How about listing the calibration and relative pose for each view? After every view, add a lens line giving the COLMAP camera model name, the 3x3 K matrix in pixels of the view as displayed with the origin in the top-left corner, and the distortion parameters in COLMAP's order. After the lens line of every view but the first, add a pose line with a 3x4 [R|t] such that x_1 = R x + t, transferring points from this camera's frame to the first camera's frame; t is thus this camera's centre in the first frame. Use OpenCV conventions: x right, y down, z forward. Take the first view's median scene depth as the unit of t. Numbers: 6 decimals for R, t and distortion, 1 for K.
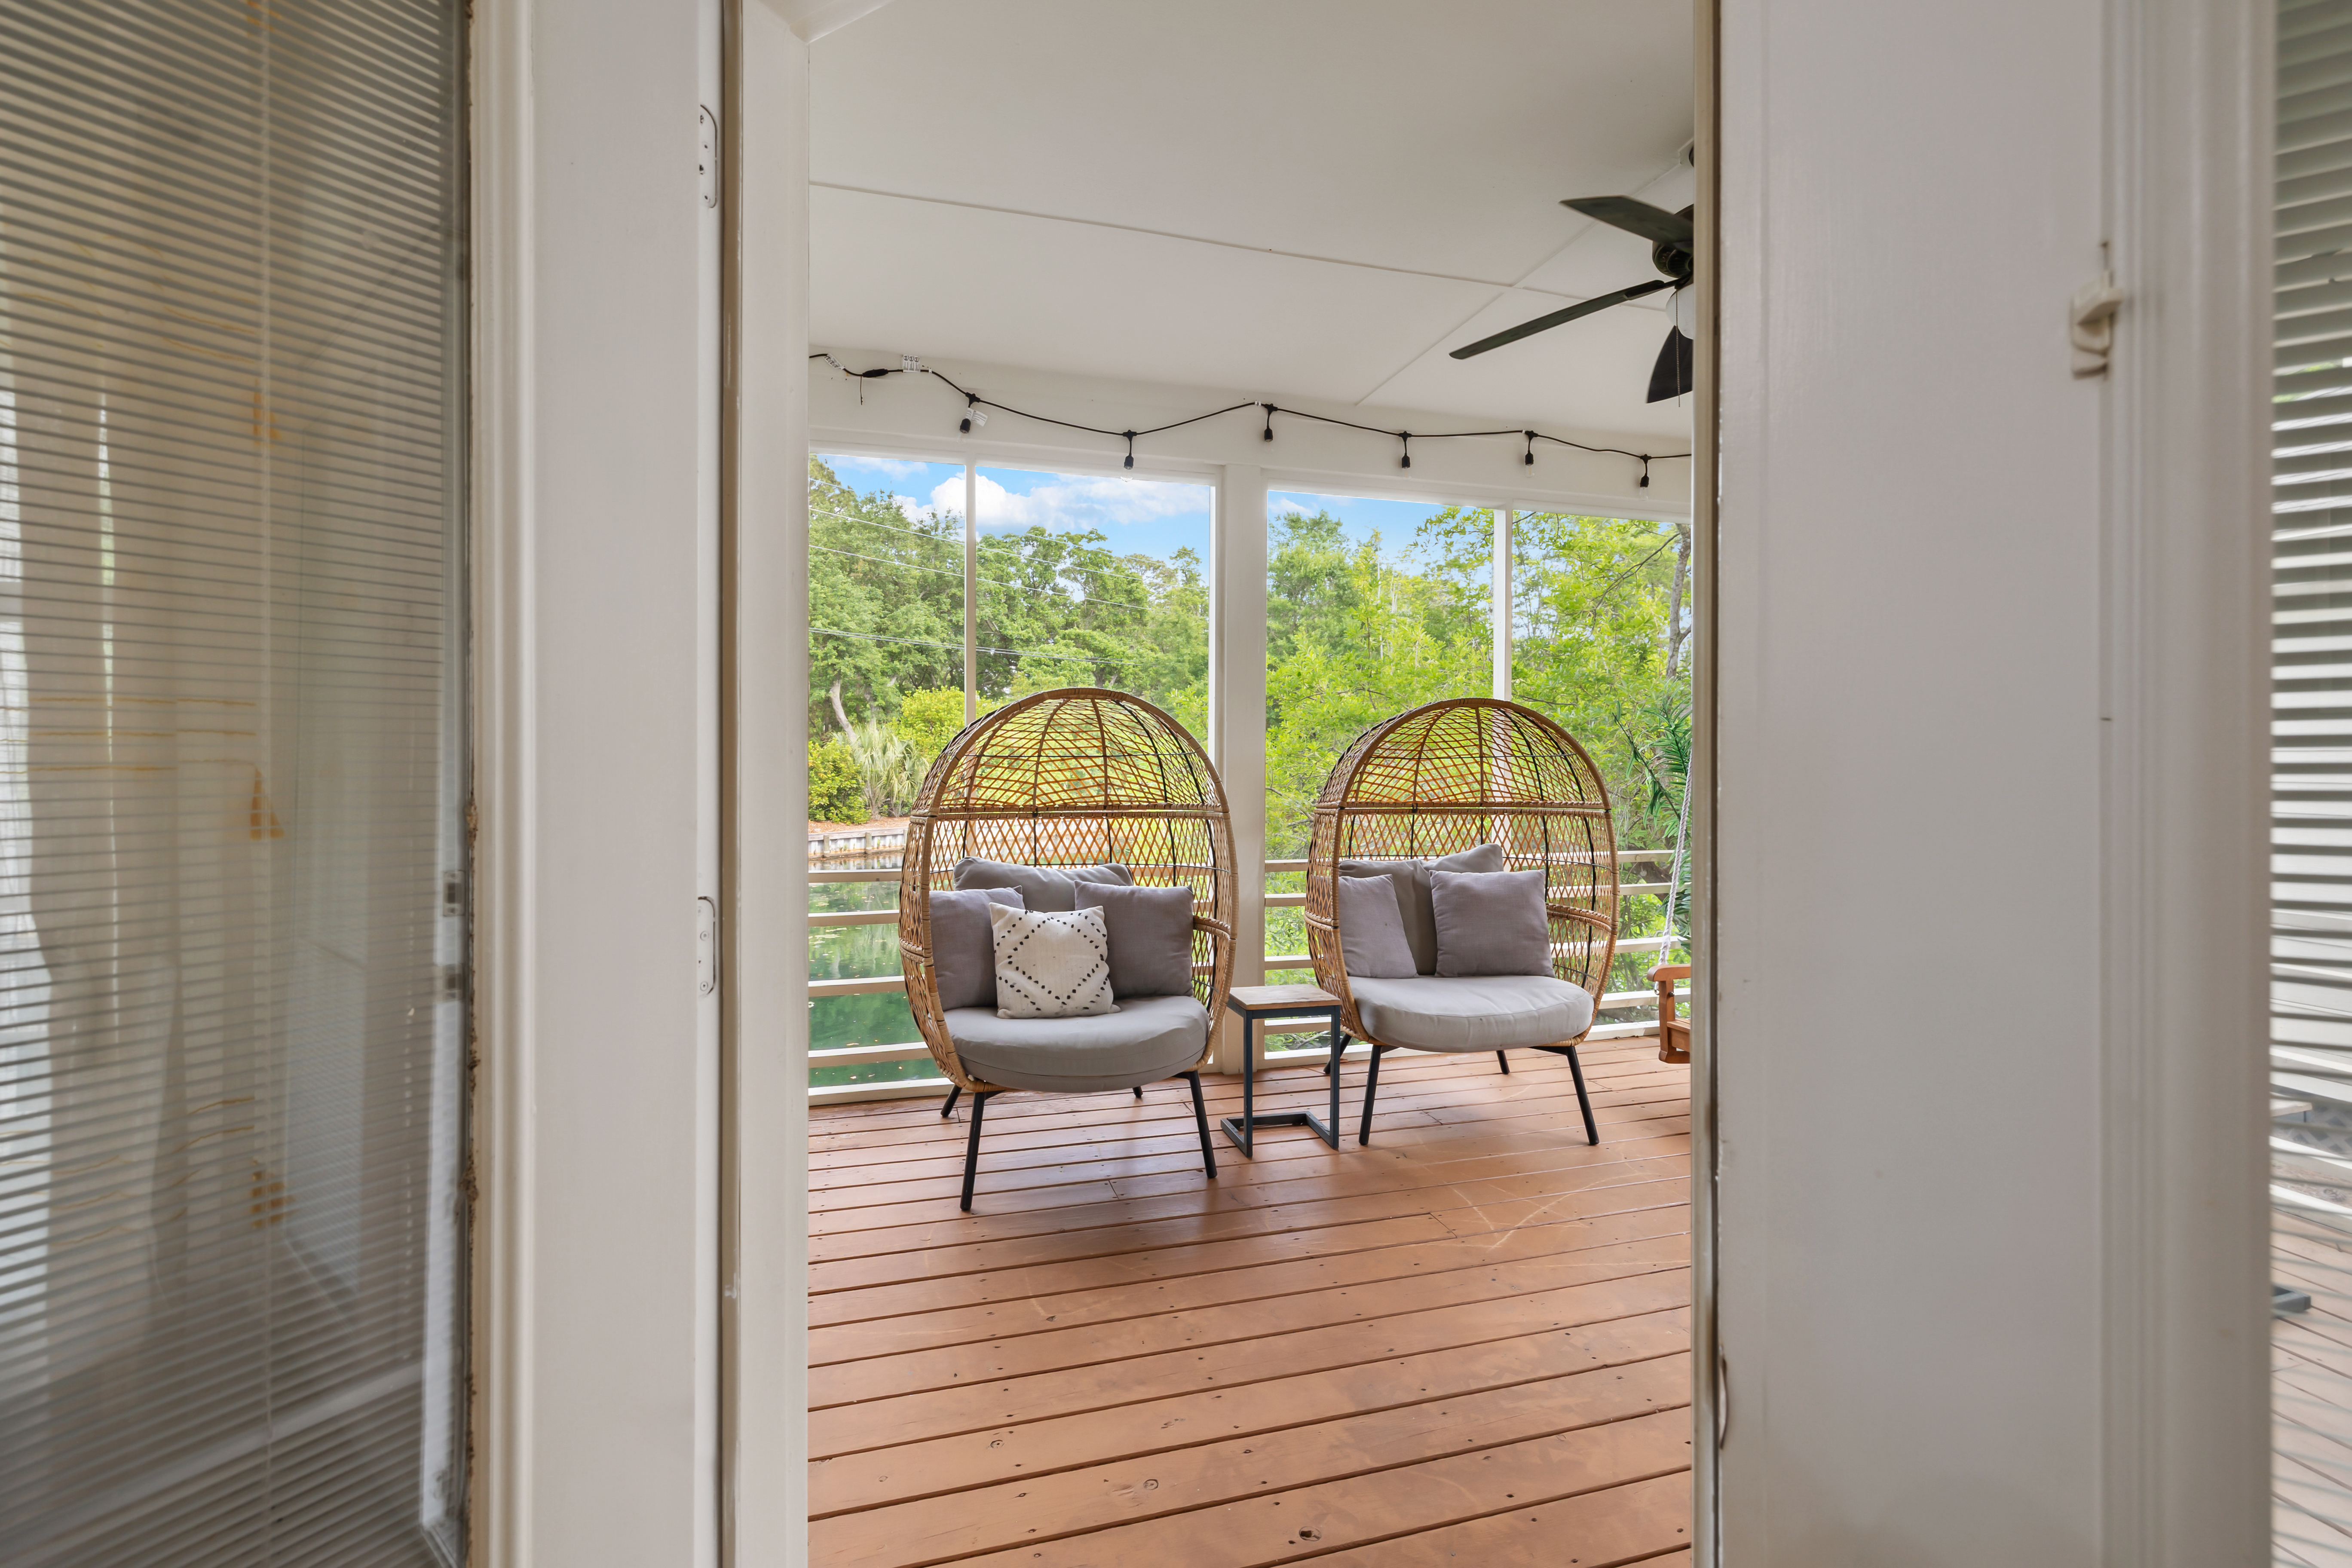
lens RADIAL K [[989.9, 0, 1167.2], [0, 989.9, 754.4], [0, 0, 1]] dist [0.001327, -0.000145]
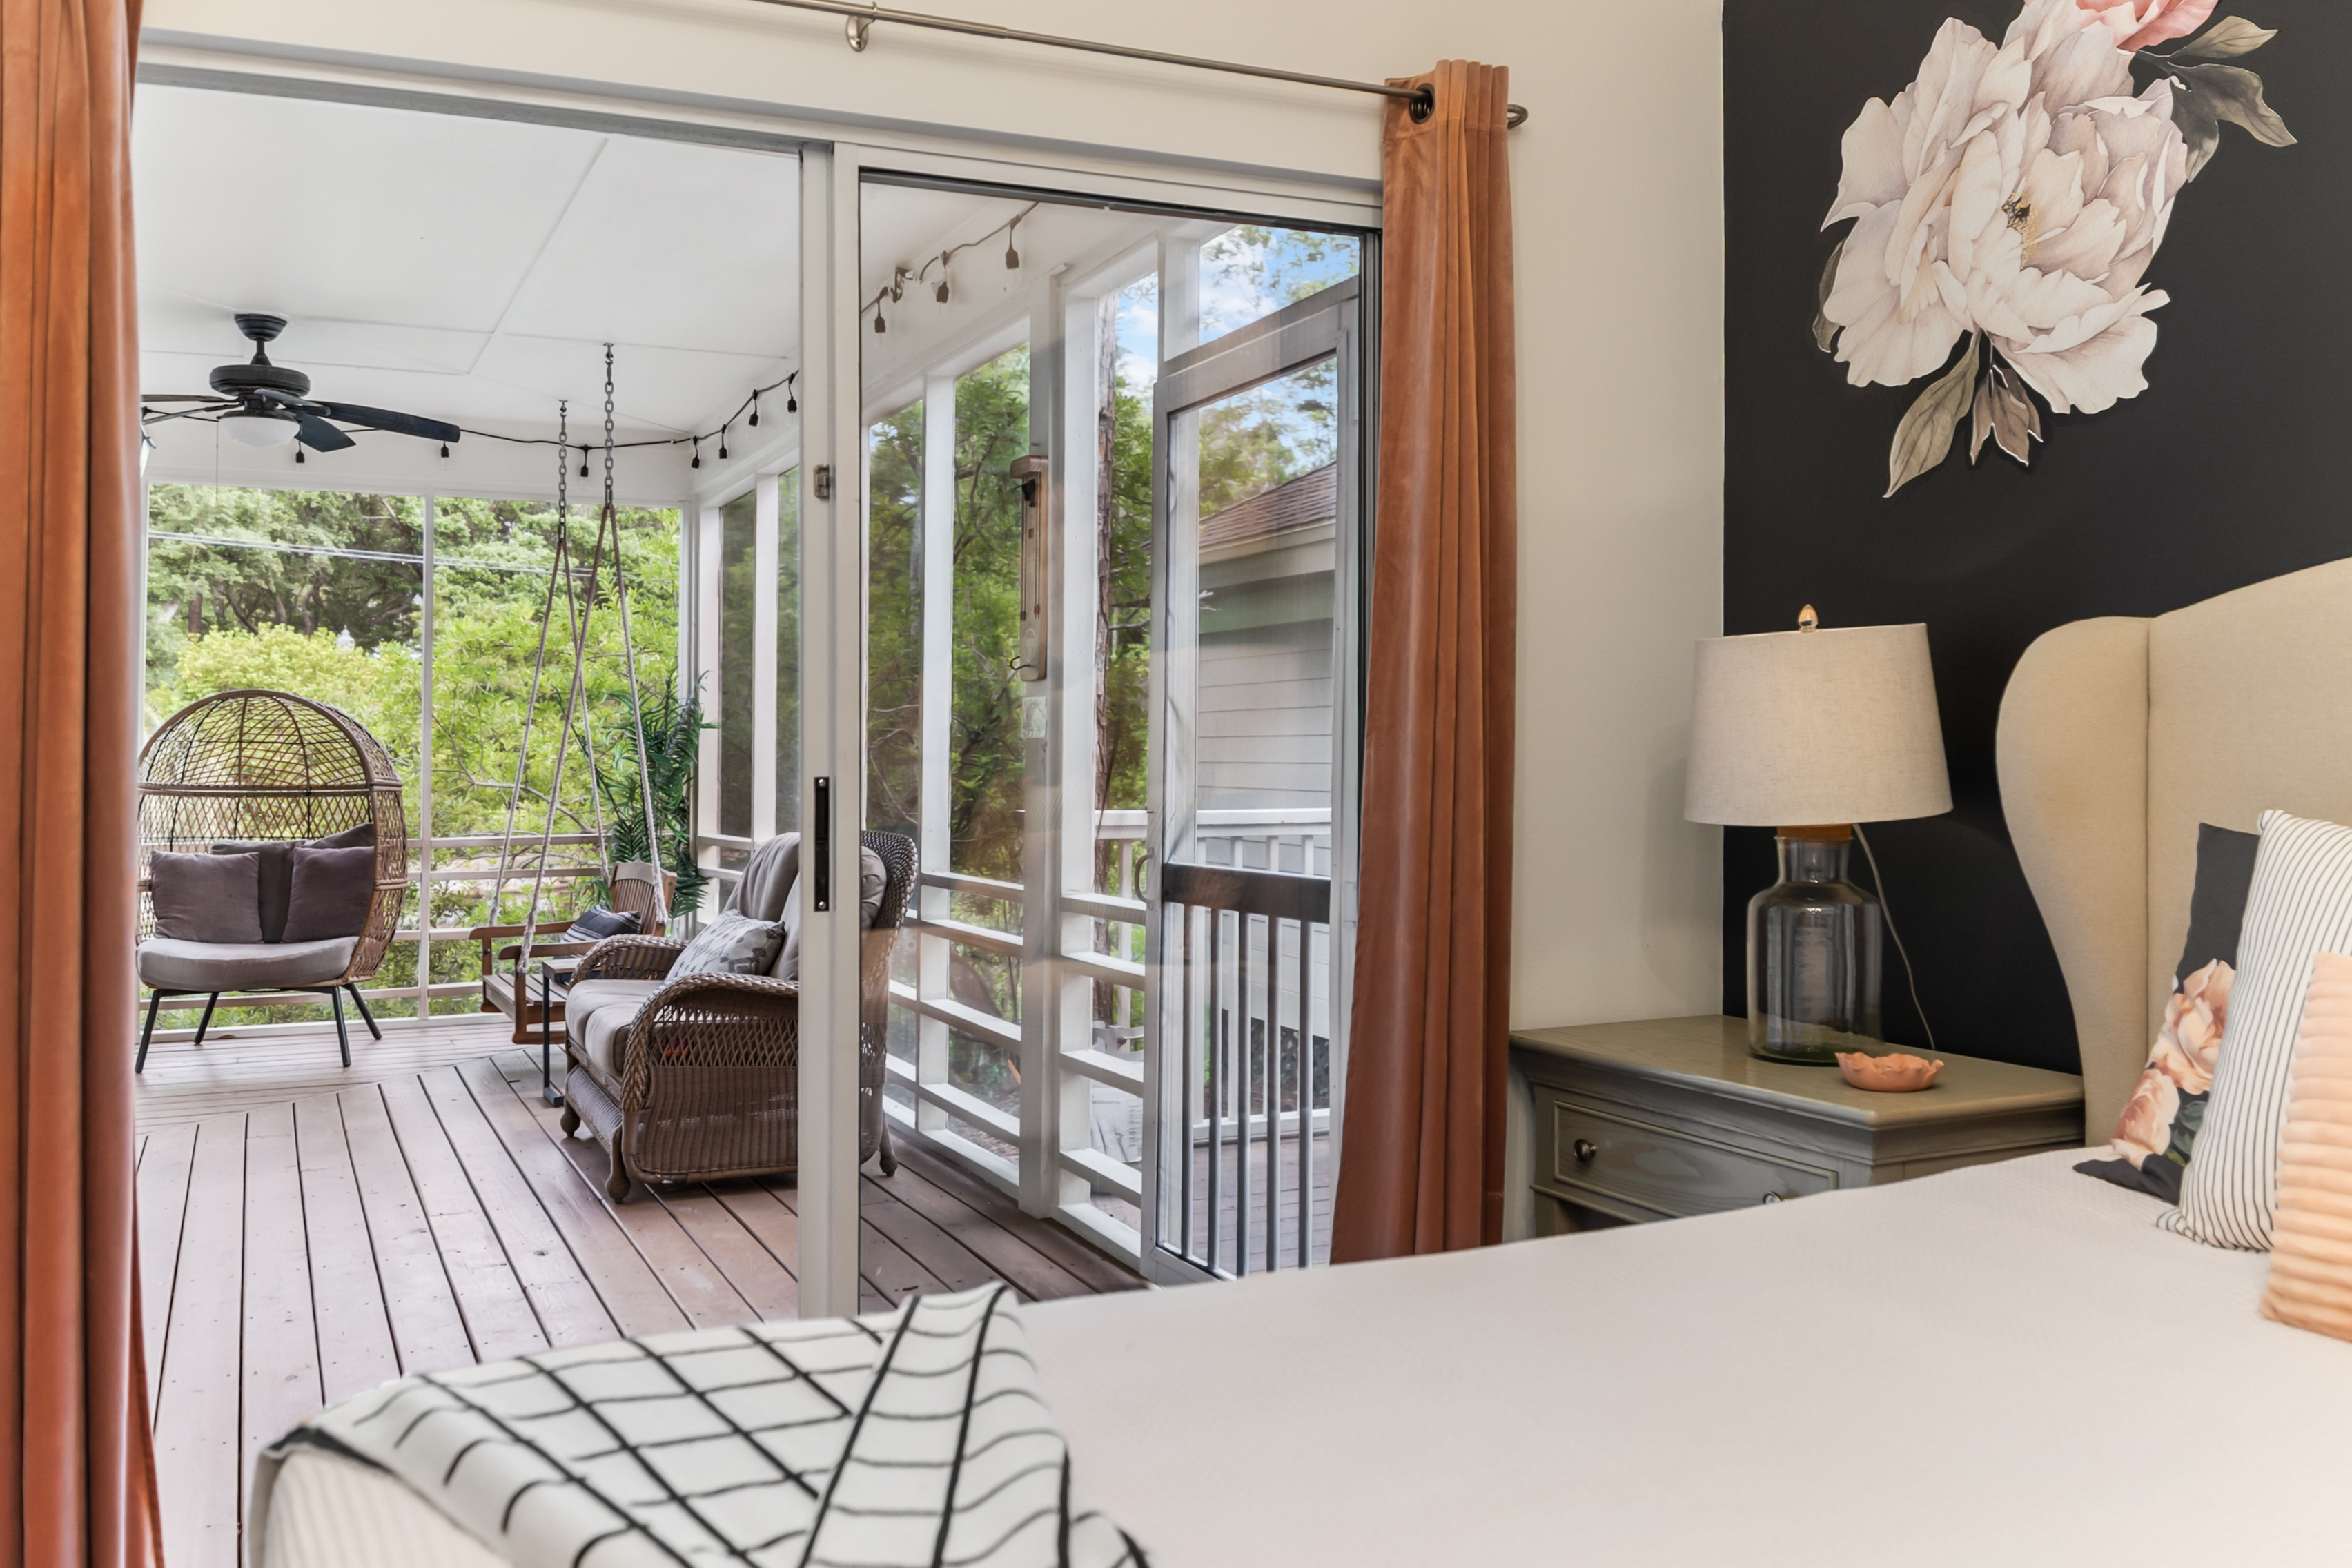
lens RADIAL K [[1946.9, 0, 1174.4], [0, 1946.9, 690.5], [0, 0, 1]] dist [0.043087, -0.104975]
pose [[0.986988, -0.002285, 0.160777, 0.088474], [0.006880, 0.999583, -0.028030, 0.001368], [-0.160646, 0.028772, 0.986593, -0.126566]]
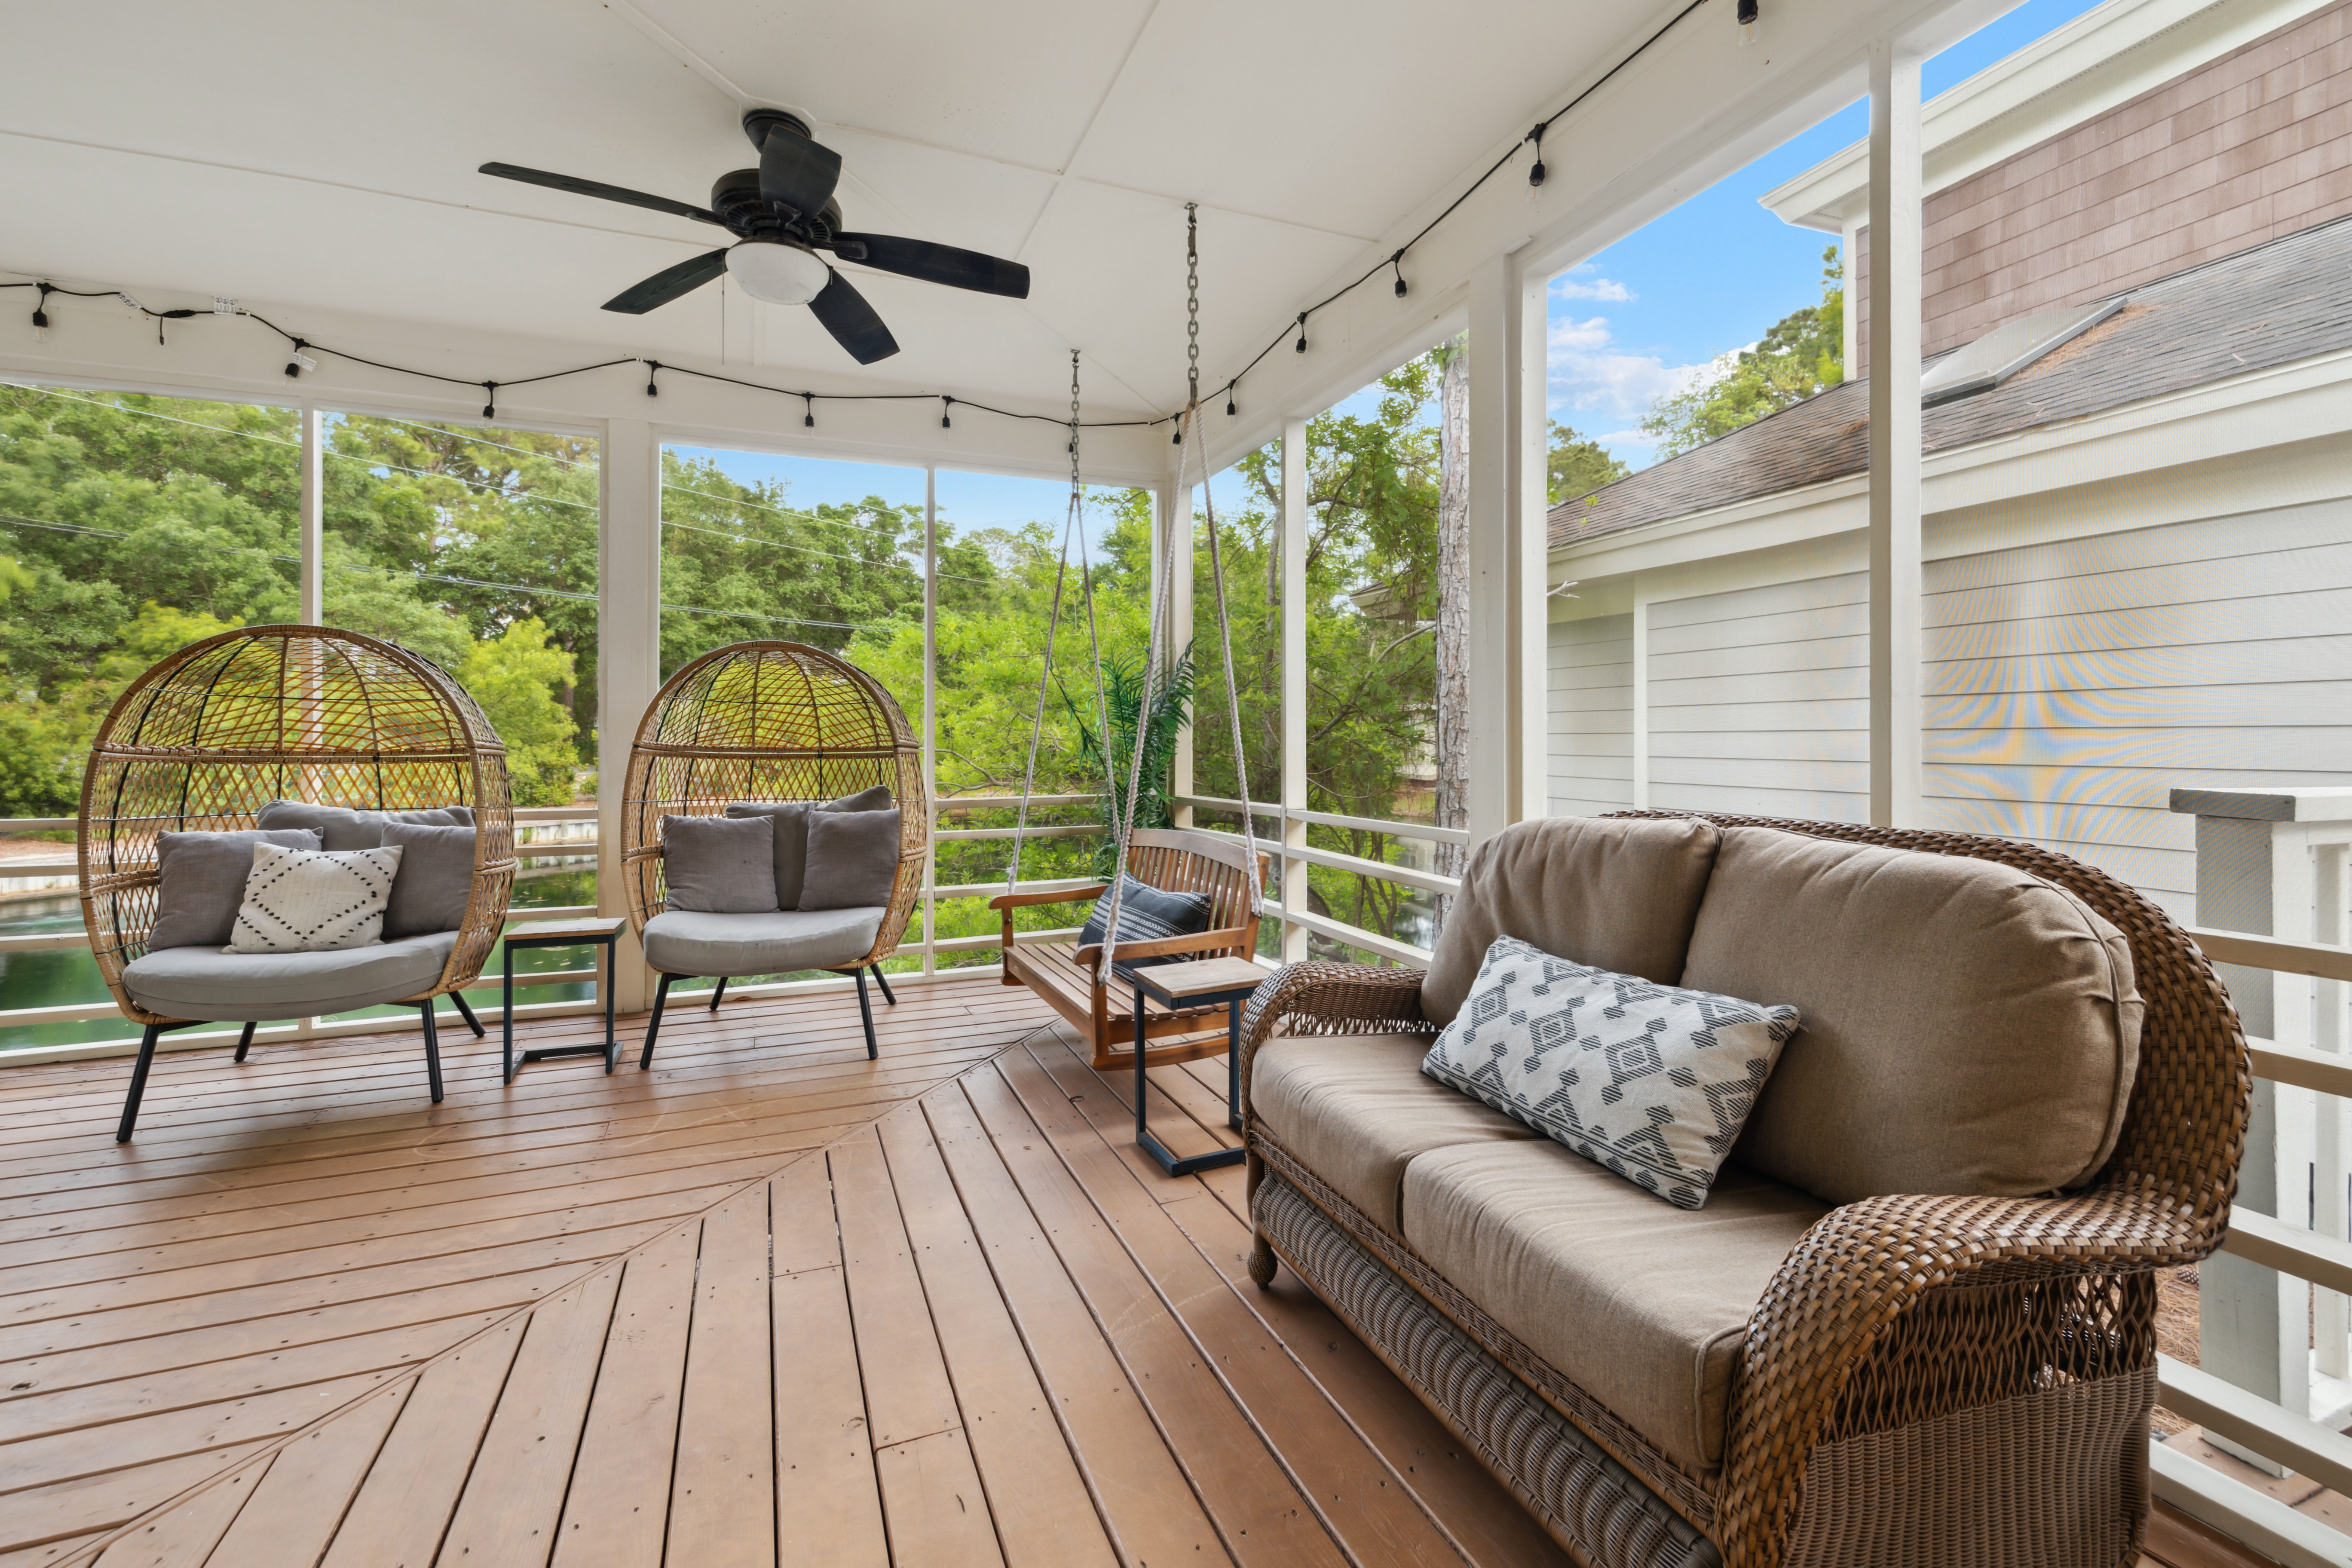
lens RADIAL K [[1000.3, 0, 1162.9], [0, 1000.3, 724.6], [0, 0, 1]] dist [-0.001026, -0.000119]
pose [[0.994105, -0.004997, 0.108307, 0.053653], [0.005897, 0.999951, -0.007991, 0.003769], [-0.108262, 0.008583, 0.994085, -0.009163]]
